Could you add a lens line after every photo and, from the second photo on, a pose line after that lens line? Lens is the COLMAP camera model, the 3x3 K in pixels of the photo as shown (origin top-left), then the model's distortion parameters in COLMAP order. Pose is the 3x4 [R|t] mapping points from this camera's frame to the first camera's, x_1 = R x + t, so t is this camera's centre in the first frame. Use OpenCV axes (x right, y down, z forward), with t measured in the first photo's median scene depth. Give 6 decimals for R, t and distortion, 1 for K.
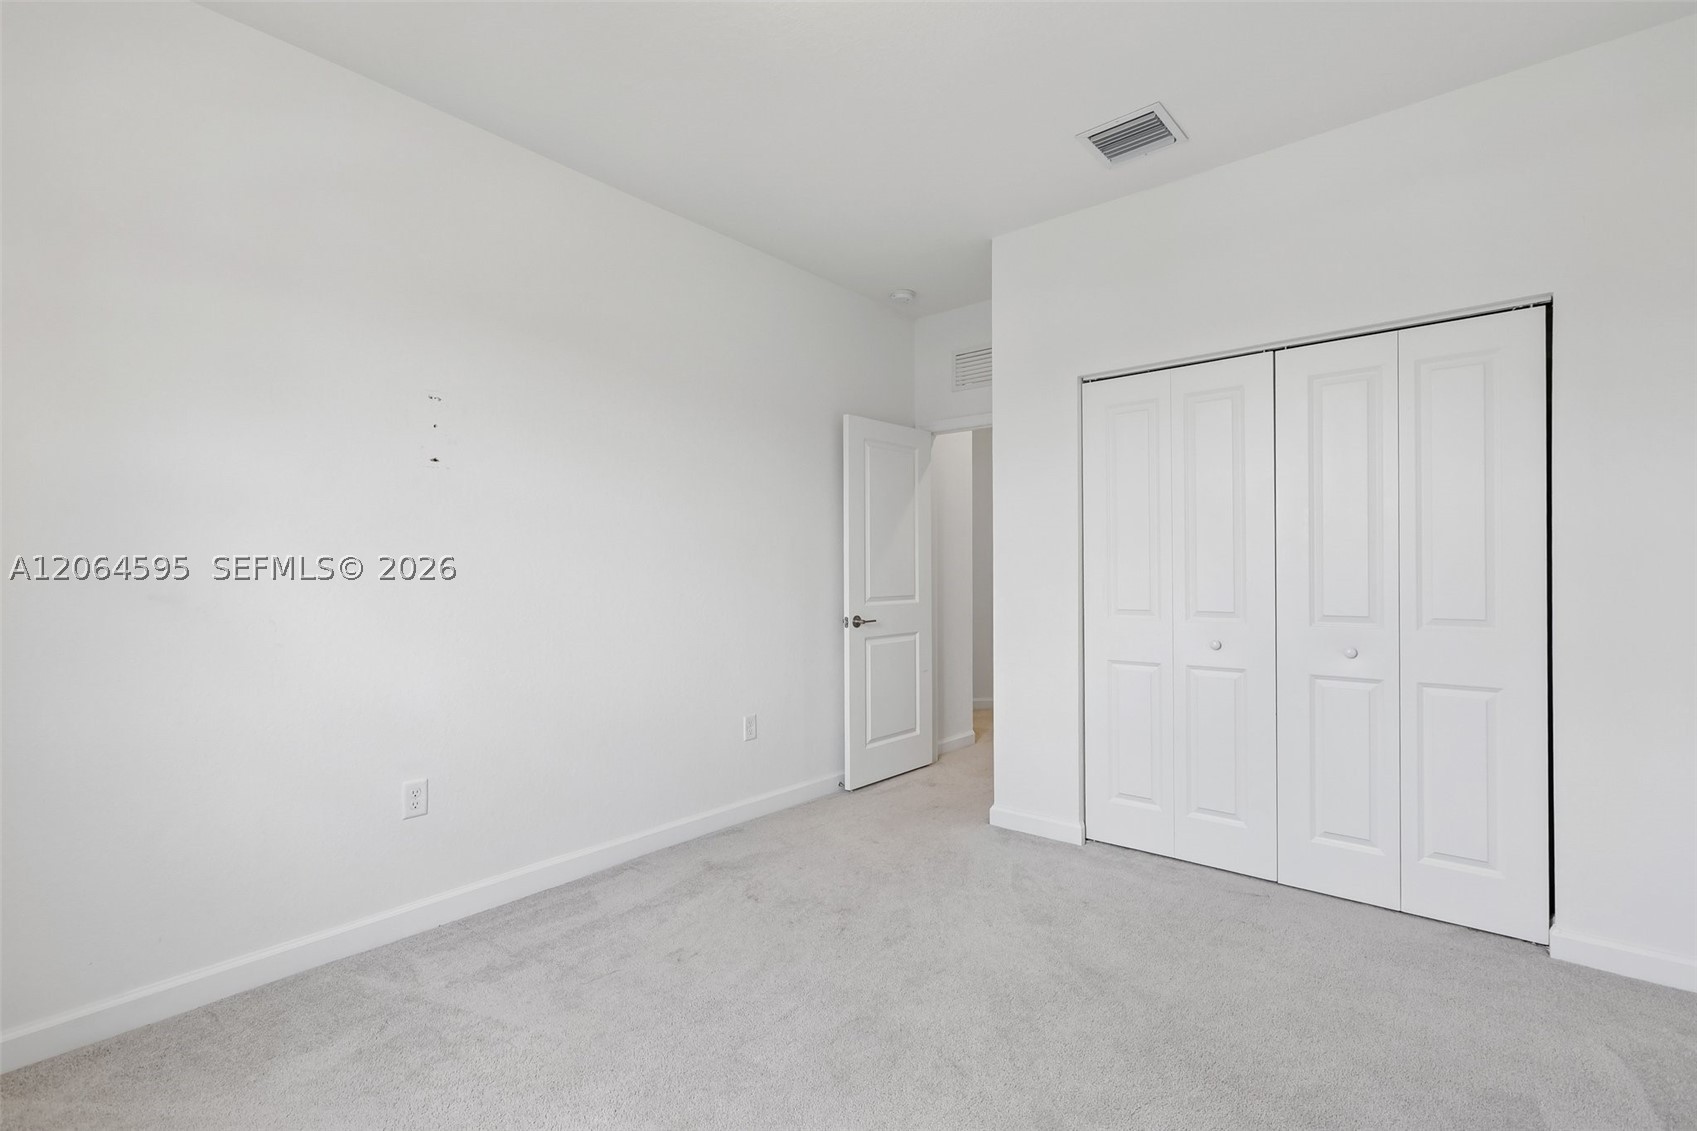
lens RADIAL K [[722.7, 0, 894.9], [0, 722.7, 570.4], [0, 0, 1]] dist [0.000238, 0.000014]
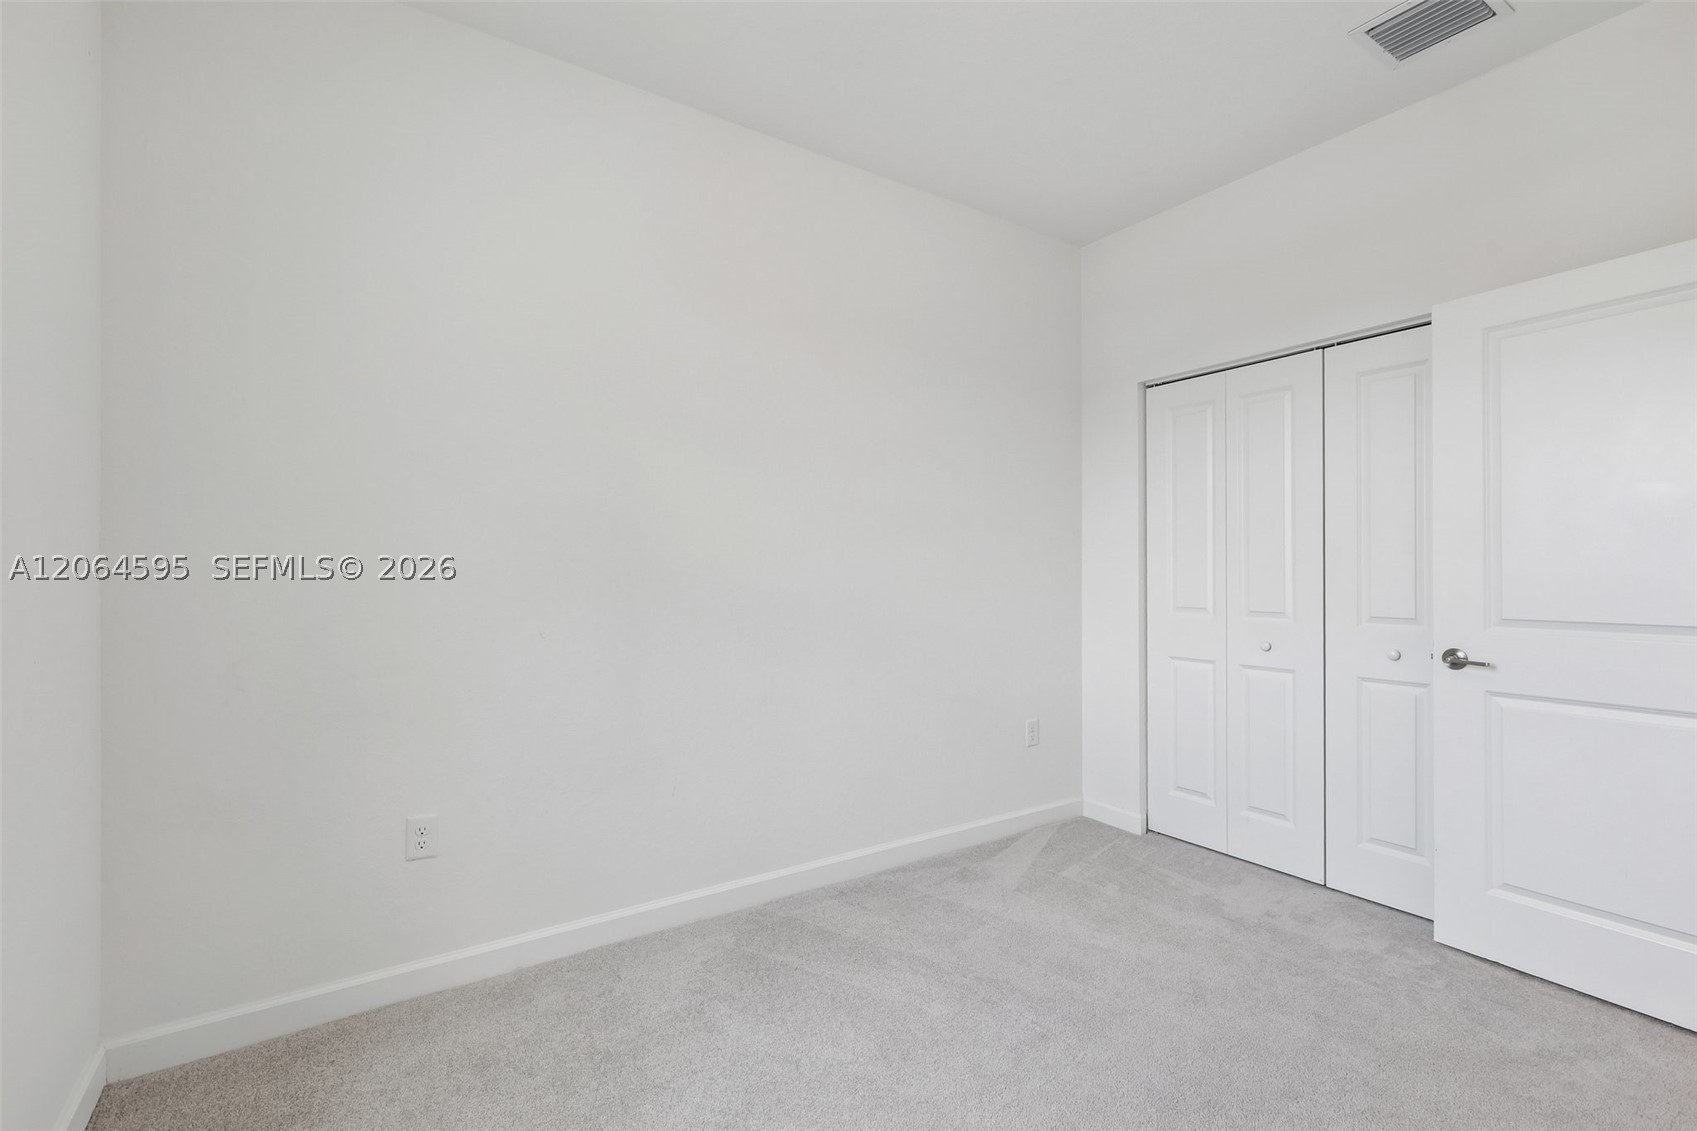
lens RADIAL K [[763.9, 0, 849.8], [0, 763.9, 568.1], [0, 0, 1]] dist [0.002500, 0.000187]
pose [[0.943952, 0.004369, -0.330052, 0.259338], [-0.004231, 0.999990, 0.001139, -0.001558], [0.330054, 0.000321, 0.943962, -0.200923]]
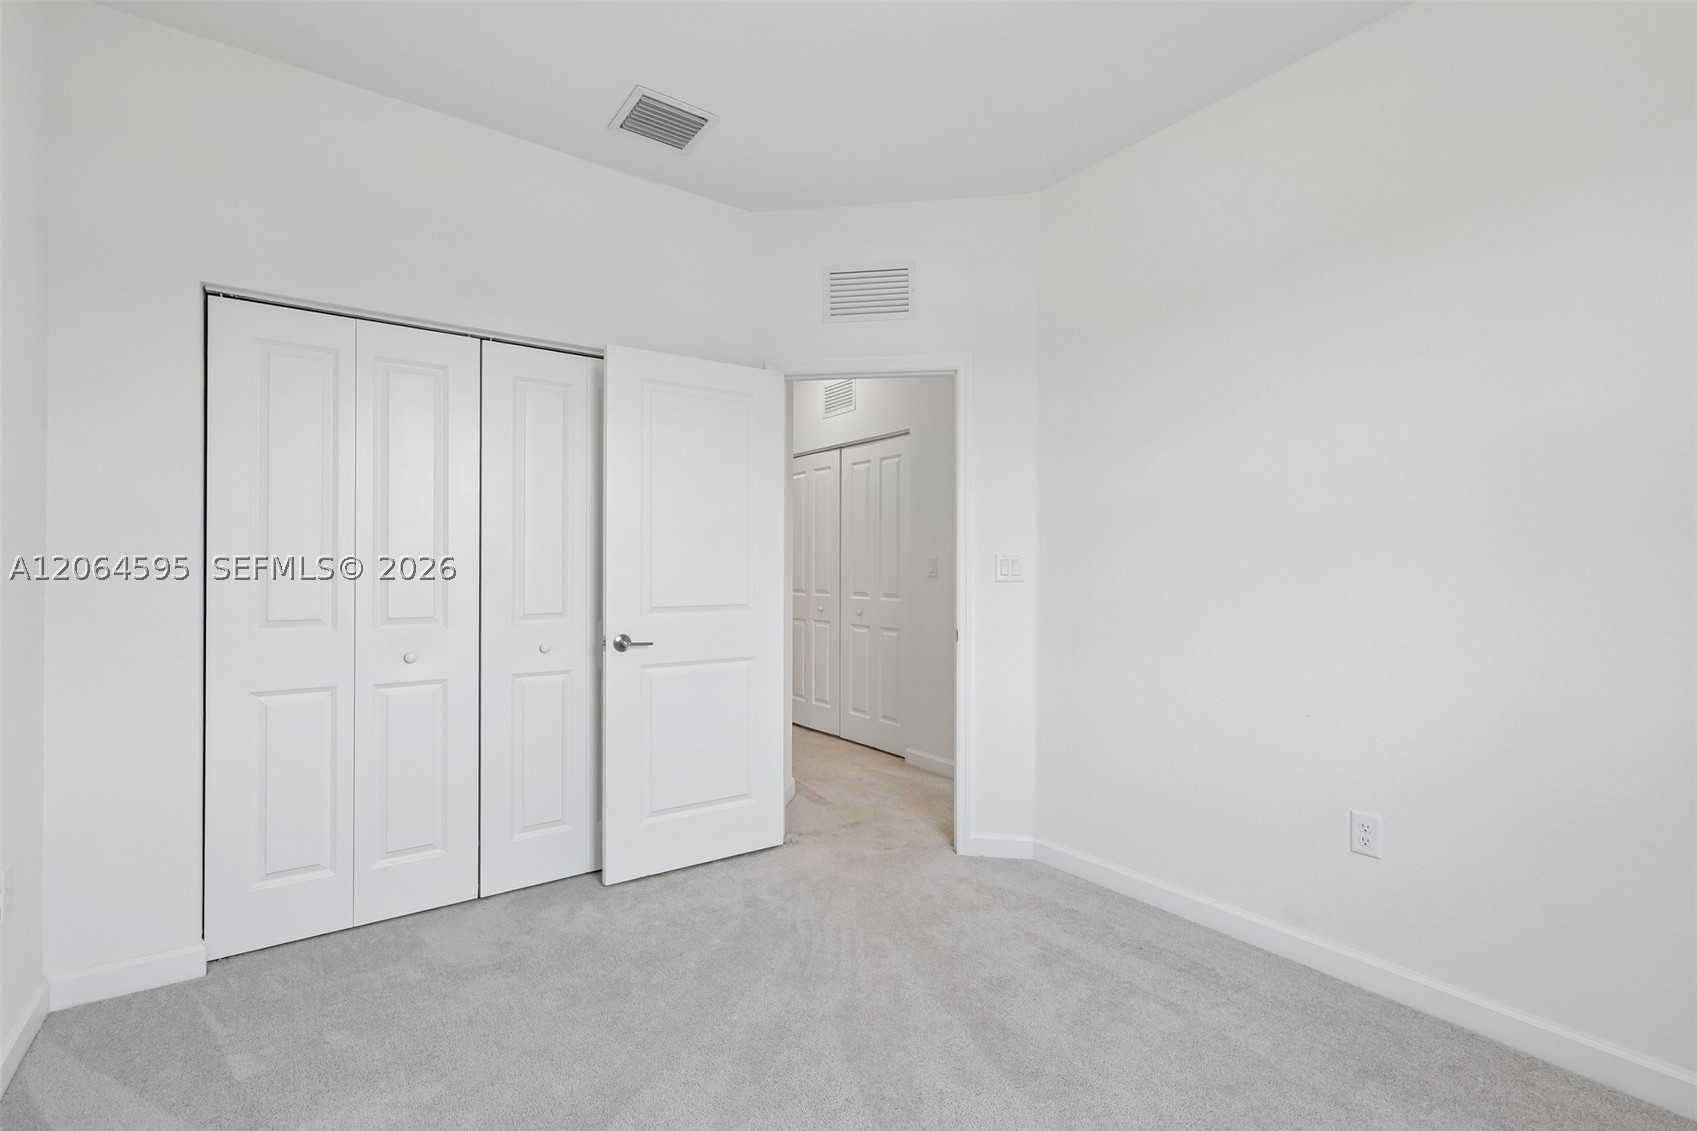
lens RADIAL K [[763.9, 0, 849.8], [0, 763.9, 568.1], [0, 0, 1]] dist [0.002500, 0.000187]
pose [[0.286267, 0.008223, 0.958115, -0.296993], [-0.003554, 0.999965, -0.007520, 0.003593], [-0.958143, -0.001253, 0.286286, 0.245923]]
